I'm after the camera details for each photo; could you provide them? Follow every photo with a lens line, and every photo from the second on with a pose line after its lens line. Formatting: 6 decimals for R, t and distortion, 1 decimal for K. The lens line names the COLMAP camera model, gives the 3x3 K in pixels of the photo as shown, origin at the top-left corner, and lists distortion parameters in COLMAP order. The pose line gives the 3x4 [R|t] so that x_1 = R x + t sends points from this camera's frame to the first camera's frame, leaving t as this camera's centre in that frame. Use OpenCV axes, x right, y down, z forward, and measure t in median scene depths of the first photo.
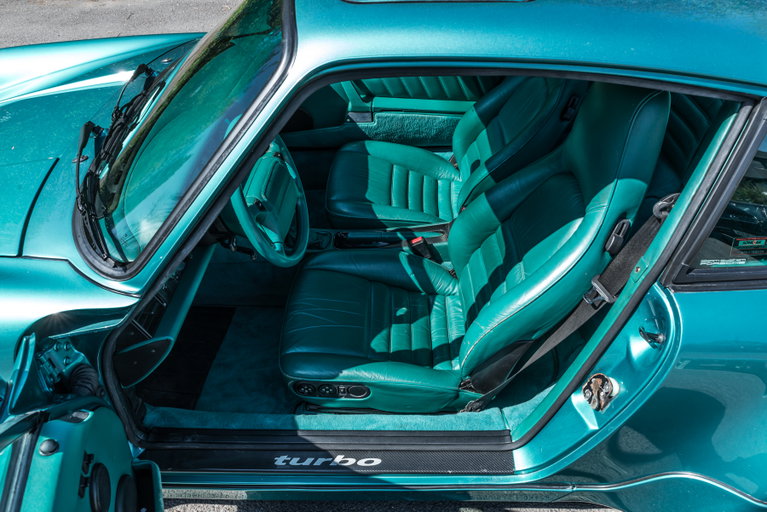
lens RADIAL K [[544.9, 0, 386.0], [0, 544.9, 263.7], [0, 0, 1]] dist [-0.001939, -0.003449]
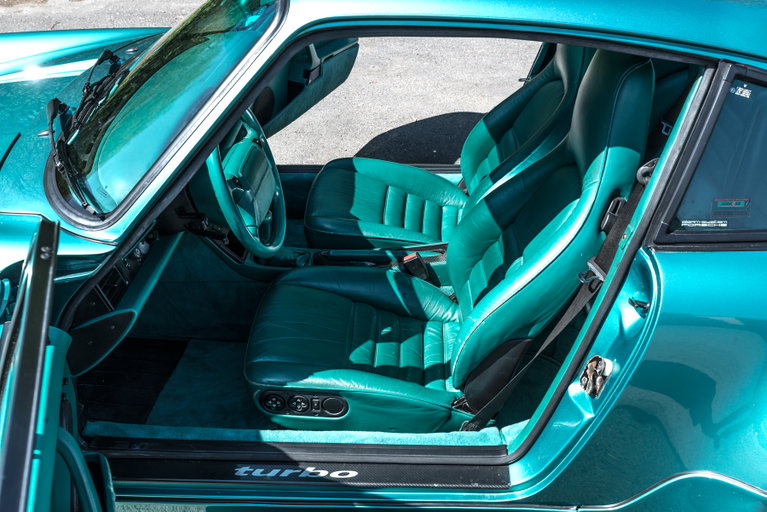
lens RADIAL K [[816.8, 0, 383.5], [0, 816.8, 256.0], [0, 0, 1]] dist [0.005975, 0.027387]
pose [[0.999633, 0.025928, -0.007858, 0.033243], [-0.026904, 0.984173, -0.175157, 0.242873], [0.003192, 0.175304, 0.984509, -0.339306]]
